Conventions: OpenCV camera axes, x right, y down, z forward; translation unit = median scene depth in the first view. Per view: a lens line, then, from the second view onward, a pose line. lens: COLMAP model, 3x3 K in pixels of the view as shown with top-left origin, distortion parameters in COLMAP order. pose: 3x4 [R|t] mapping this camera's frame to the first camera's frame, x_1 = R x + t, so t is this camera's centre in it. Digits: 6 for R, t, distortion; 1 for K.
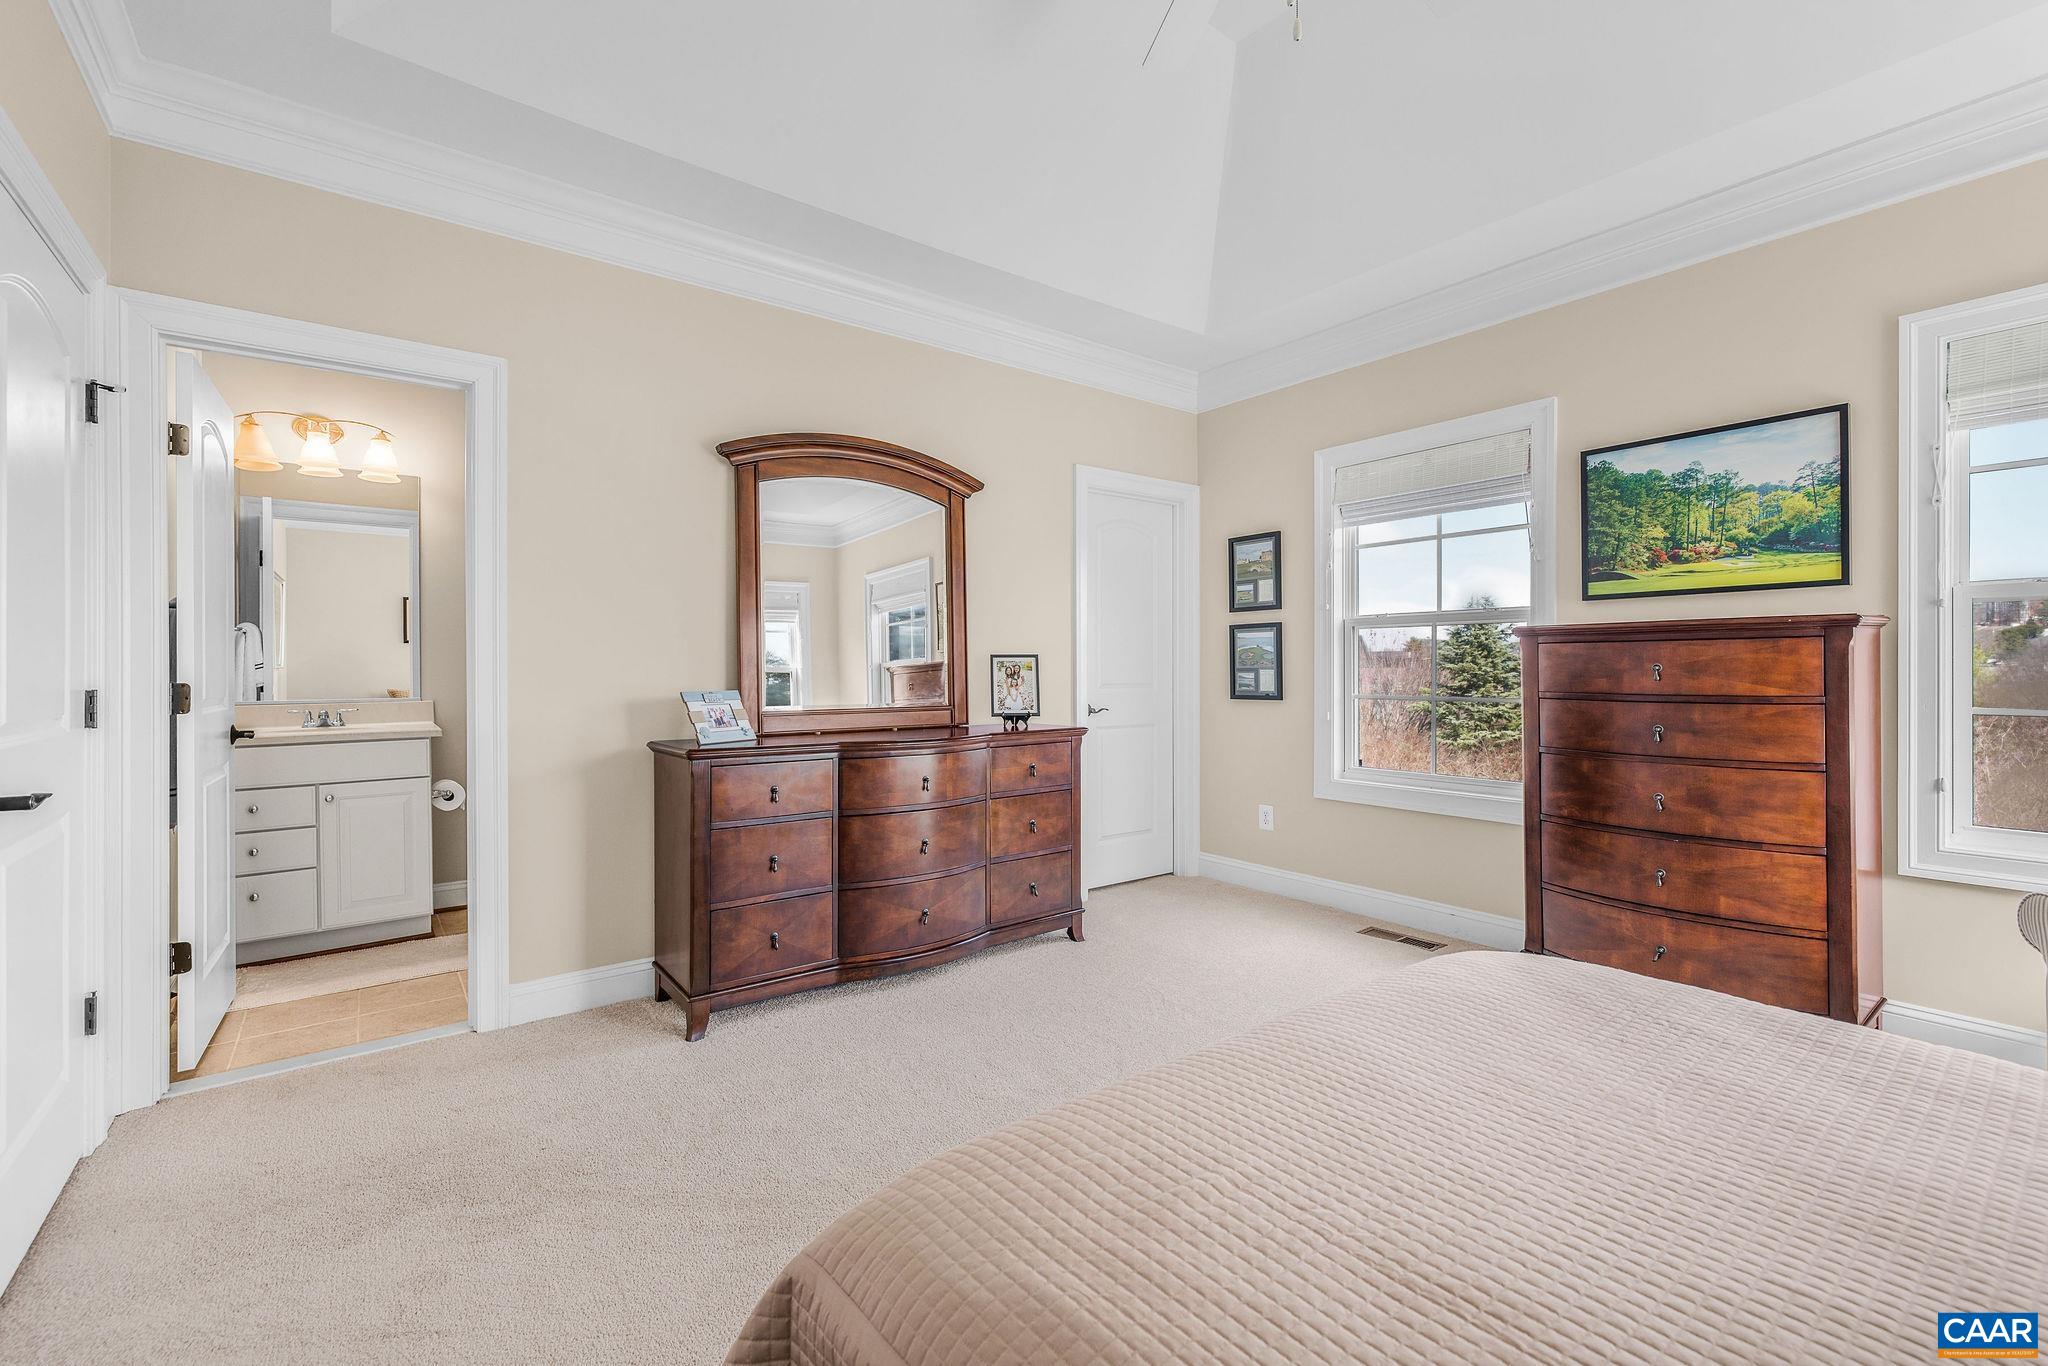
lens RADIAL K [[871.0, 0, 1022.7], [0, 871.0, 676.4], [0, 0, 1]] dist [0.002433, -0.000592]
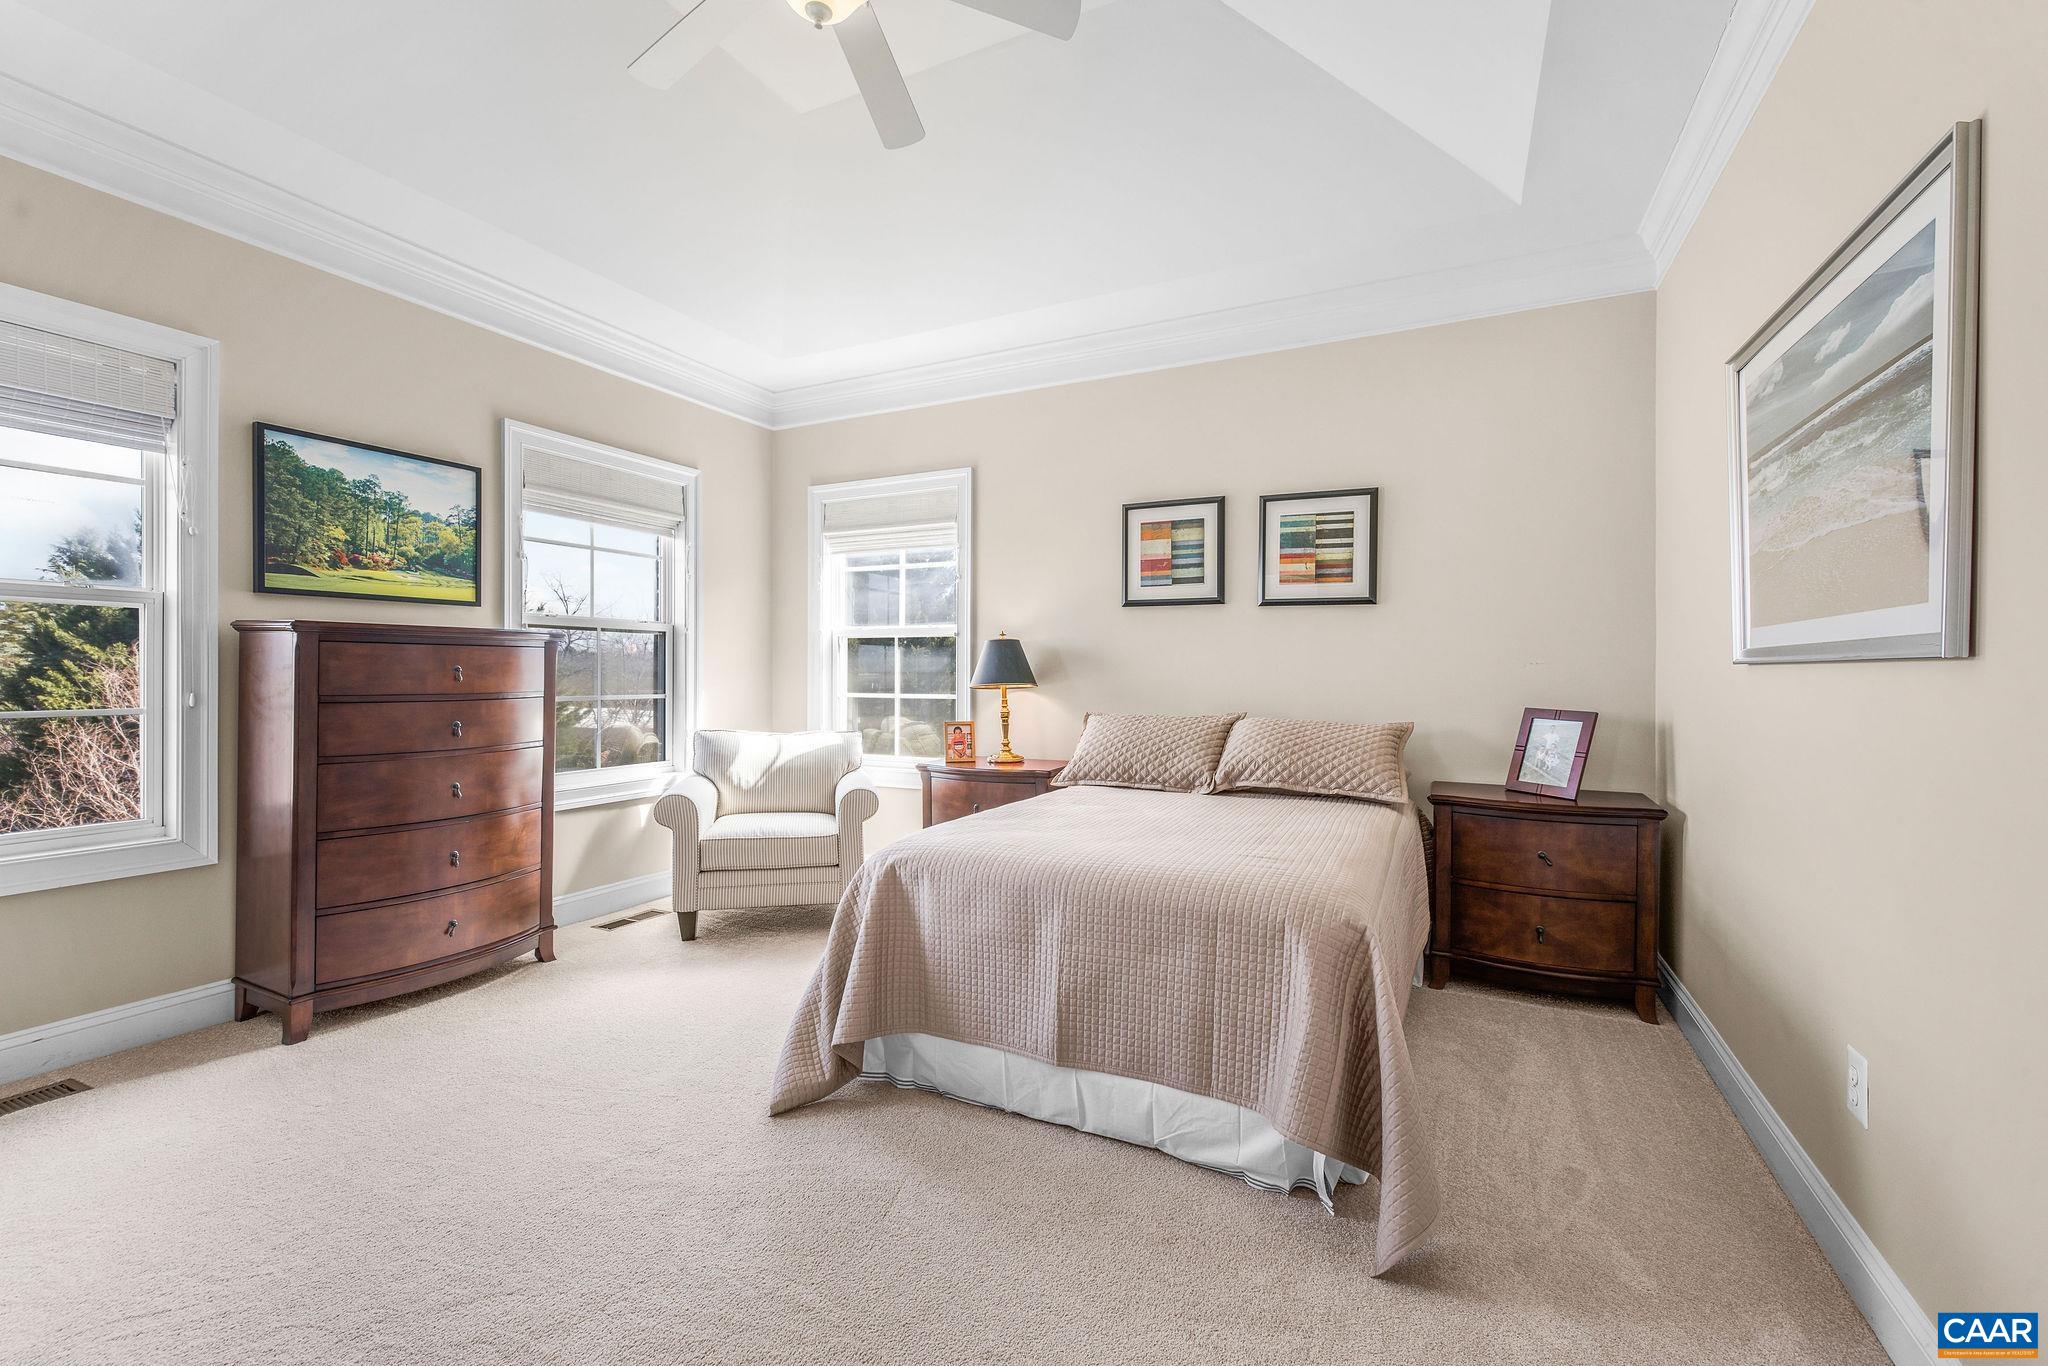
lens RADIAL K [[871.0, 0, 1021.3], [0, 871.0, 675.2], [0, 0, 1]] dist [0.002433, -0.000592]
pose [[-0.436417, -0.005649, 0.899727, -0.531287], [0.000498, 0.999979, 0.006520, -0.009203], [-0.899744, 0.003294, -0.436405, 0.759575]]
